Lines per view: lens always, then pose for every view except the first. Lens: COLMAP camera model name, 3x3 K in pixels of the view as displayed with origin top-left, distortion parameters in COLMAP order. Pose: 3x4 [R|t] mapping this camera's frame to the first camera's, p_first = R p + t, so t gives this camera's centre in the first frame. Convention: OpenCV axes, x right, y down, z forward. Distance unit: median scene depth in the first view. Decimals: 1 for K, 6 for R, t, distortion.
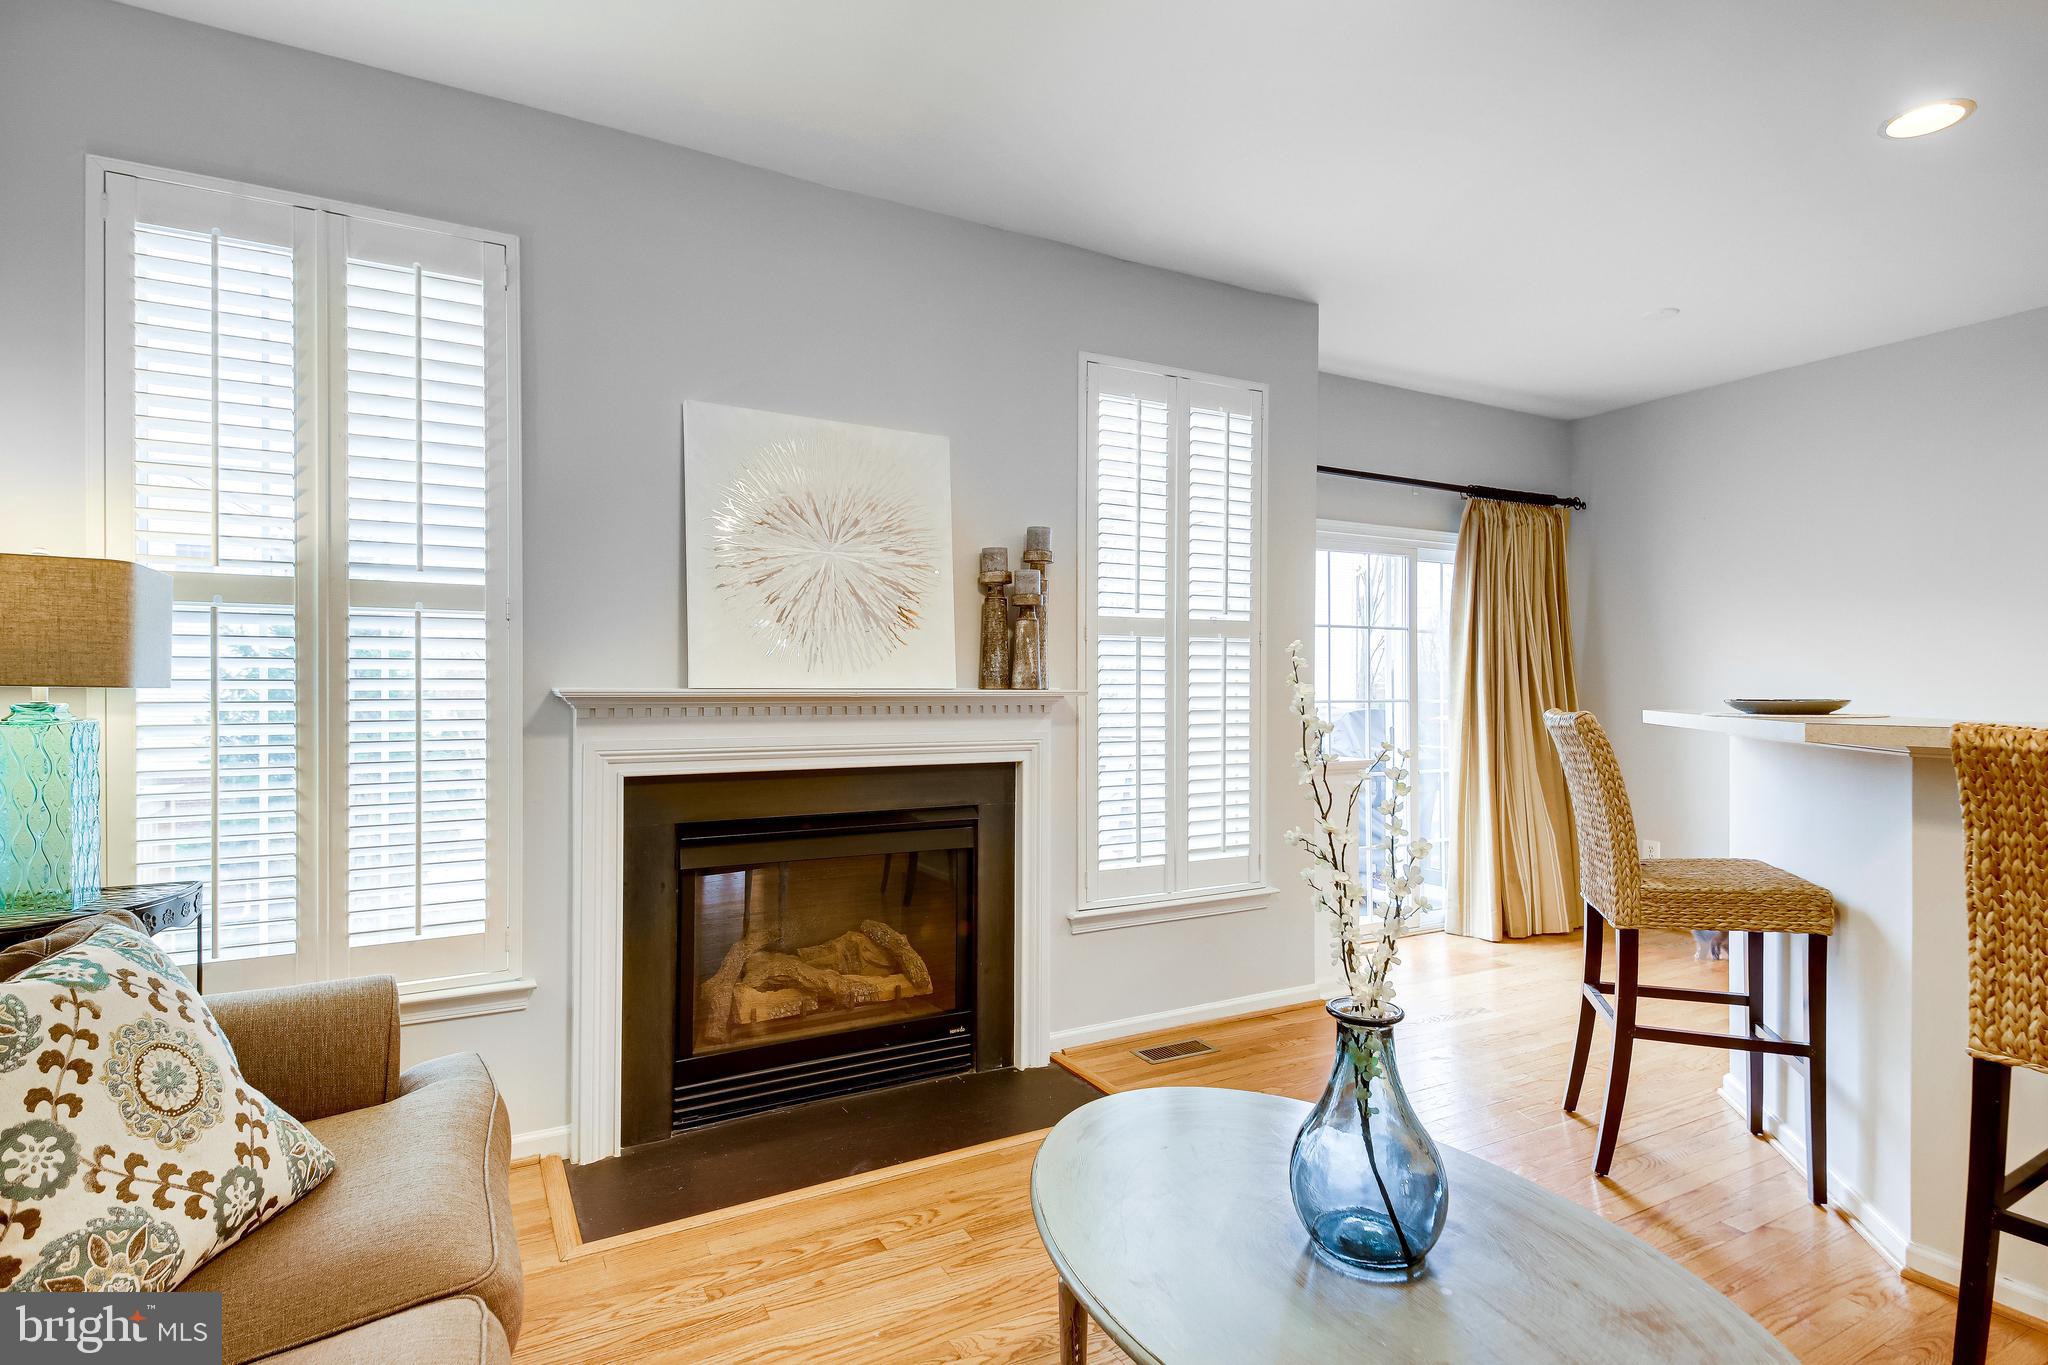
lens RADIAL K [[1012.2, 0, 1020.2], [0, 1012.2, 687.6], [0, 0, 1]] dist [0.047077, -0.028770]
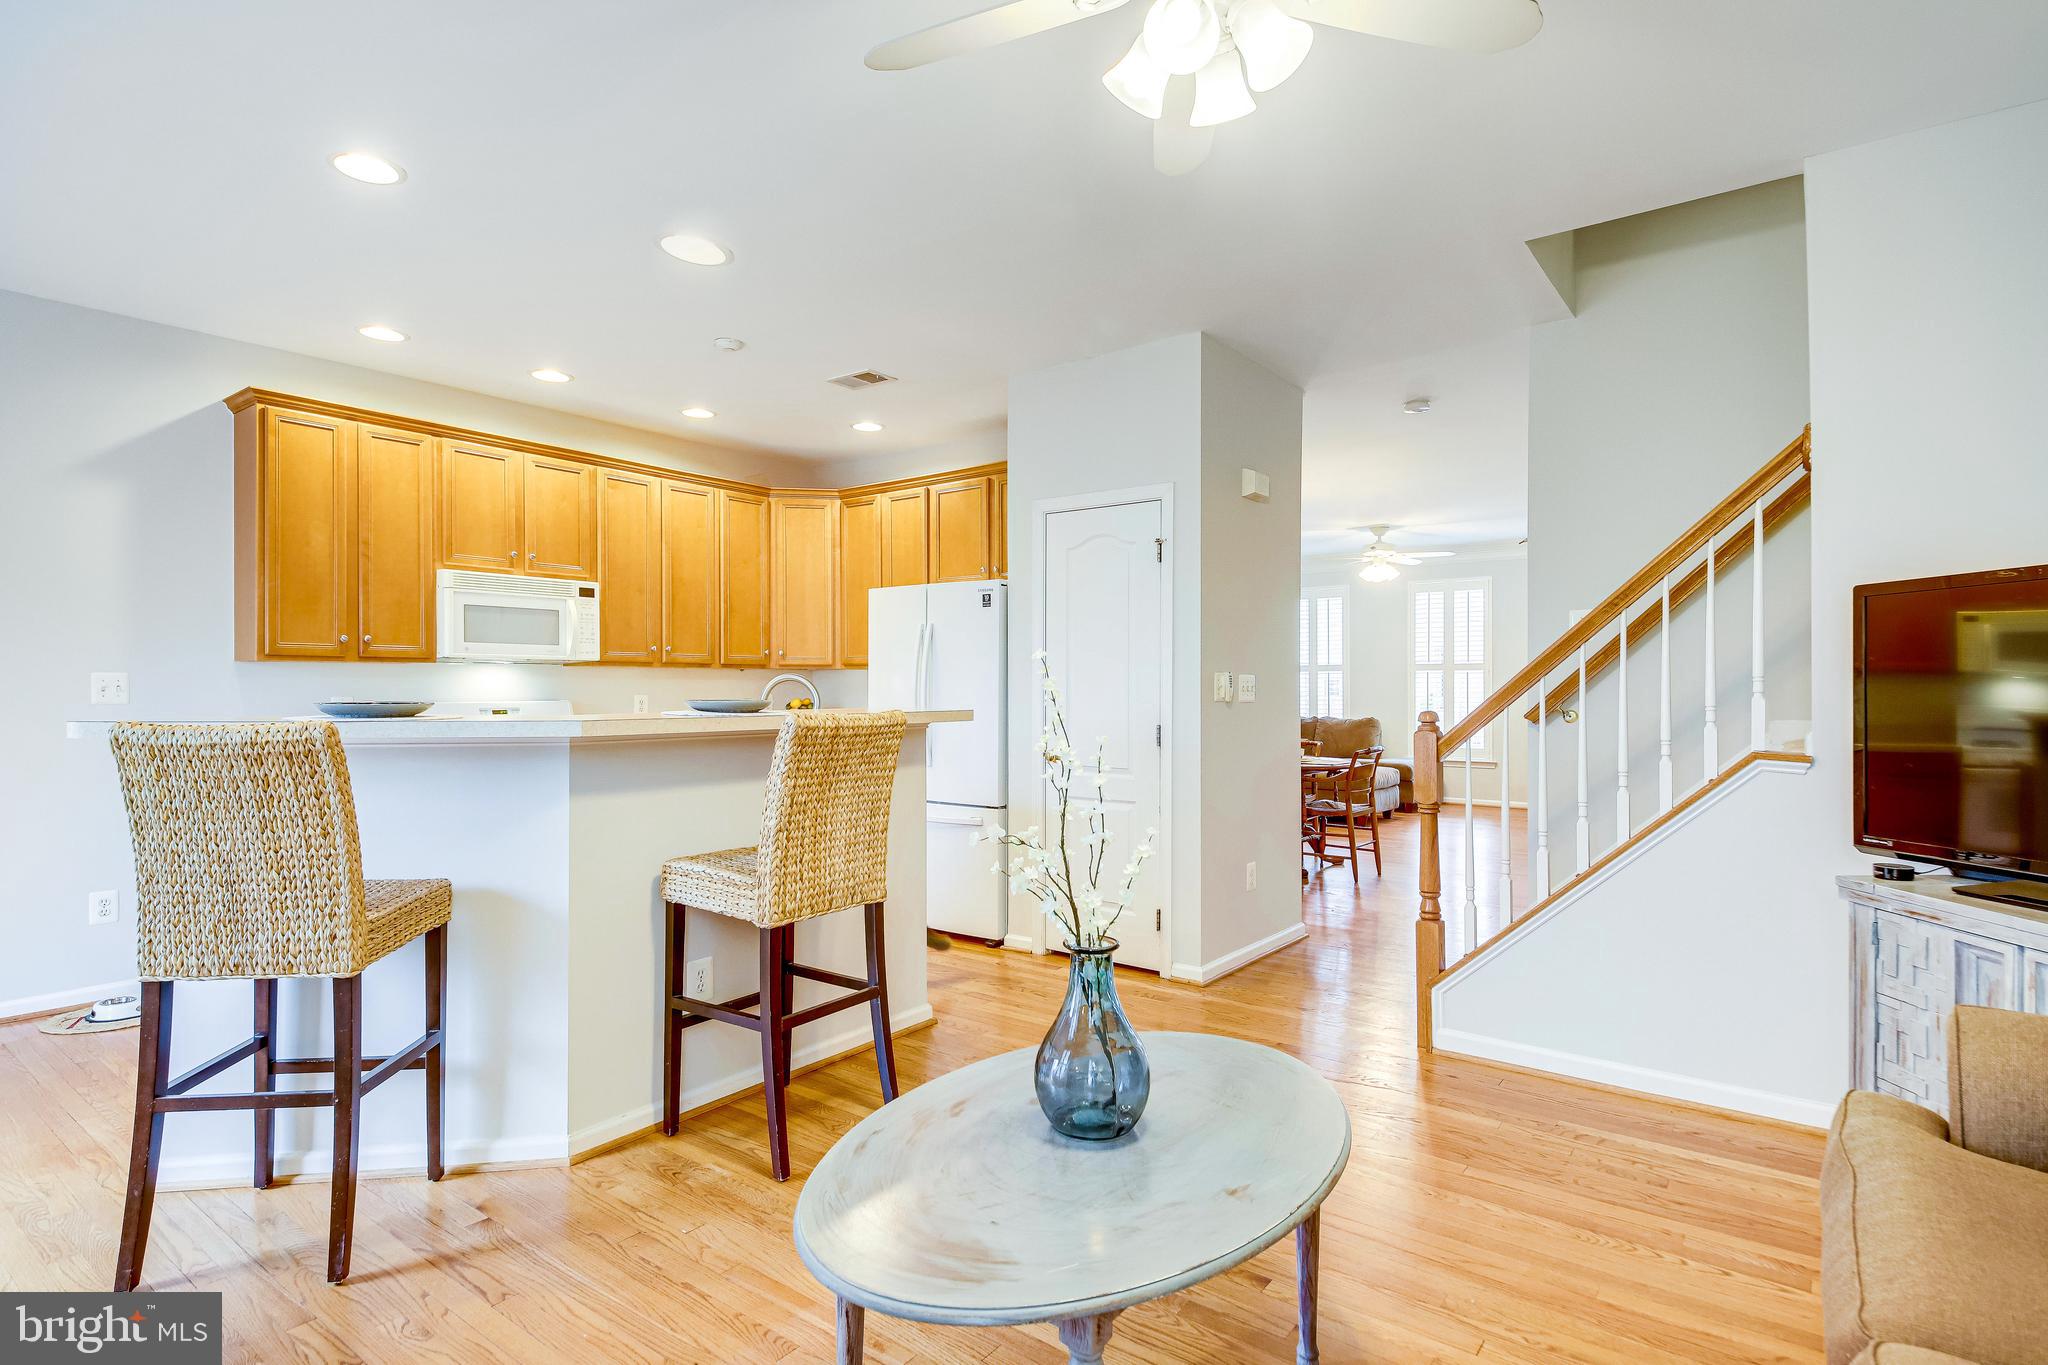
lens RADIAL K [[1047.3, 0, 1024.0], [0, 1047.3, 682.5], [0, 0, 1]] dist [0.039687, -0.017112]
pose [[-0.405907, 0.003388, 0.913908, -0.392004], [0.001153, 0.999994, -0.003196, -0.003258], [-0.913914, -0.000244, -0.405909, 0.752817]]
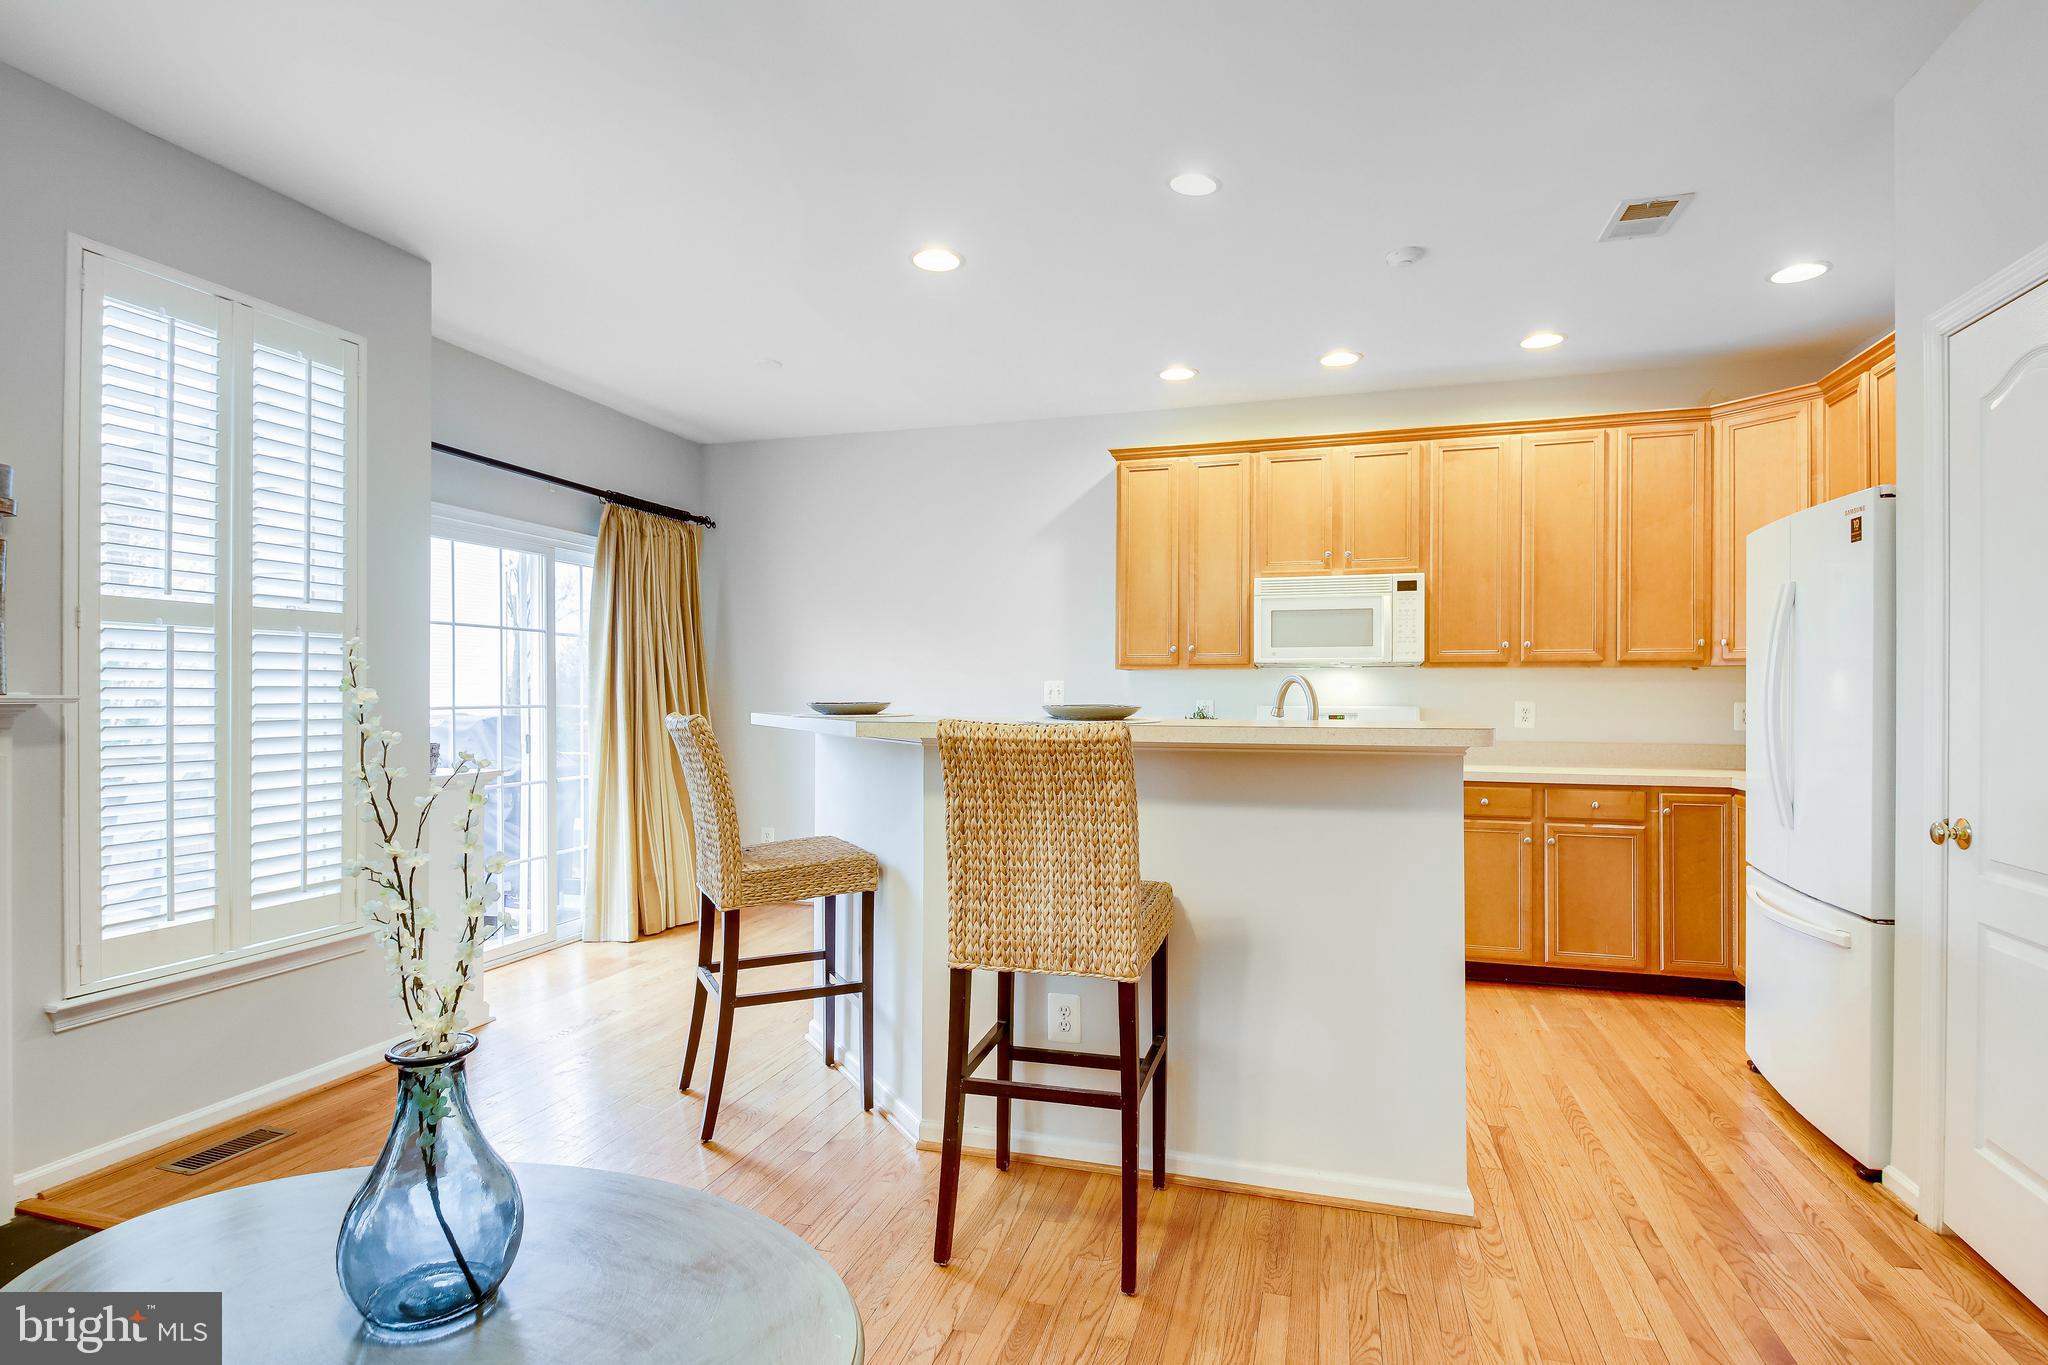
lens RADIAL K [[1029.3, 0, 1018.6], [0, 1029.3, 693.9], [0, 0, 1]] dist [0.044933, -0.037005]
pose [[0.713876, -0.000681, 0.700272, 0.026950], [-0.000324, 0.999999, 0.001303, -0.000352], [-0.700272, -0.001157, 0.713875, -0.012398]]
